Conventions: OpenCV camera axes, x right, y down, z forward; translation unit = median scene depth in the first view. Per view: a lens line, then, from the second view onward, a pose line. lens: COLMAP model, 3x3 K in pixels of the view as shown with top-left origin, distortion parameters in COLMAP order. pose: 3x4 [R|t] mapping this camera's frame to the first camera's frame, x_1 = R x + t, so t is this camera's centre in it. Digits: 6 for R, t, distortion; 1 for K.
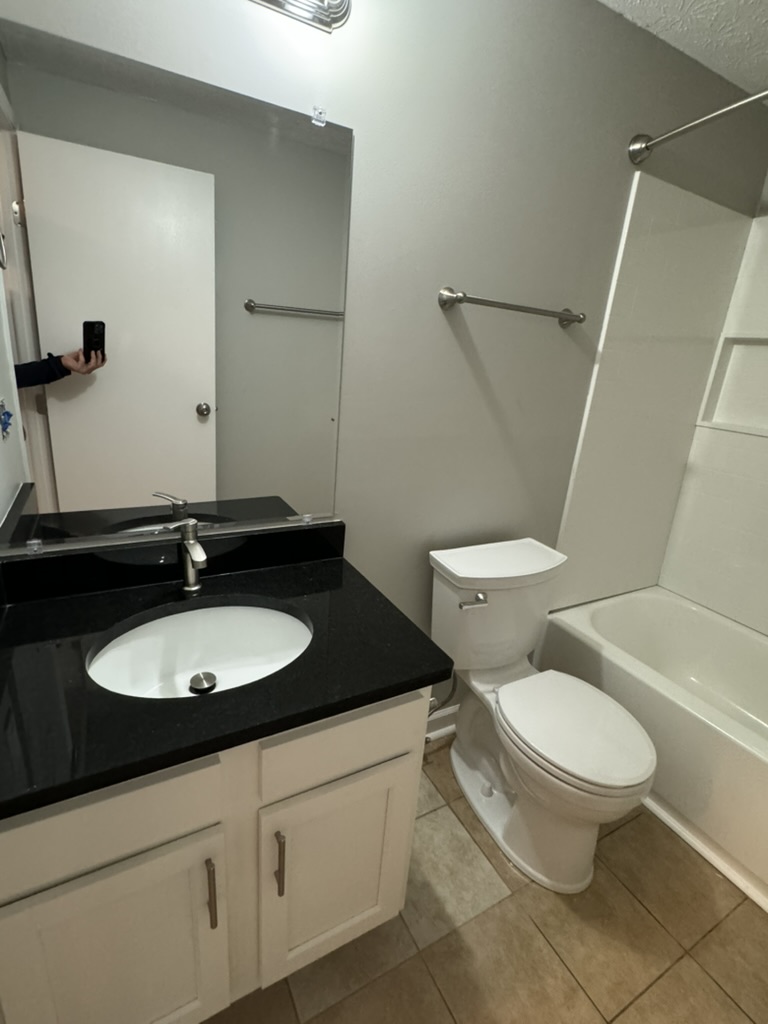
lens RADIAL K [[487.1, 0, 378.2], [0, 487.1, 509.3], [0, 0, 1]] dist [-0.000950, -0.000202]
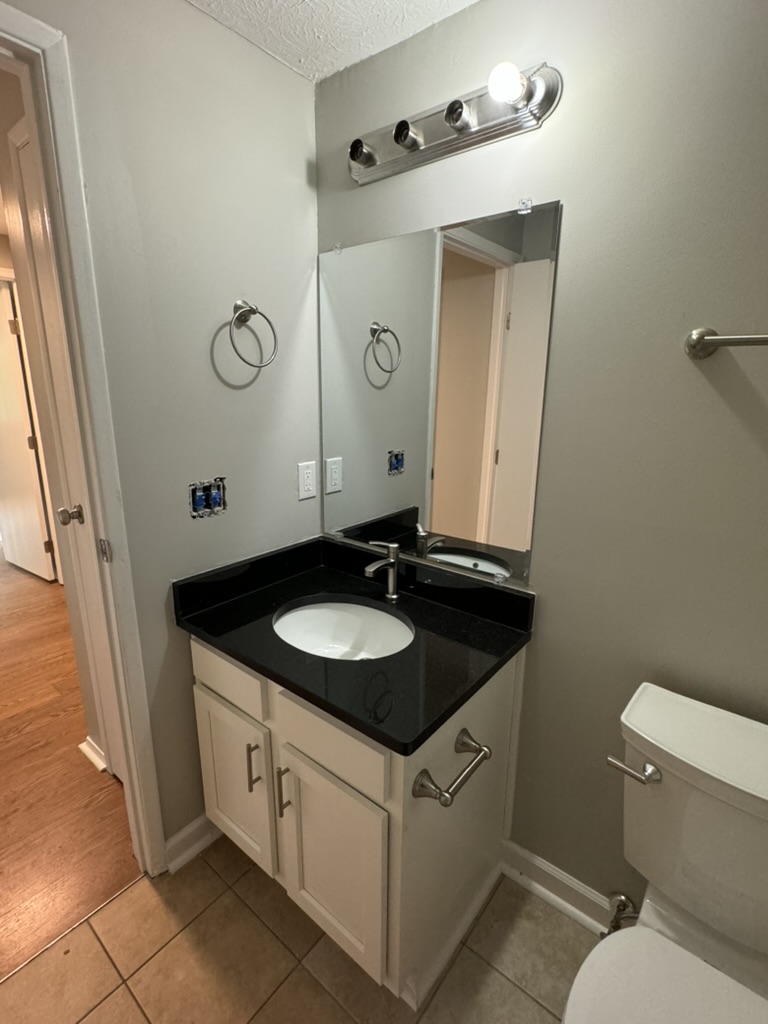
lens RADIAL K [[487.1, 0, 379.7], [0, 487.1, 510.8], [0, 0, 1]] dist [-0.000950, -0.000202]
pose [[0.395979, 0.165354, -0.903249, 0.744923], [-0.273357, 0.960284, 0.055957, -0.121123], [0.876628, 0.224751, 0.425453, 0.371568]]
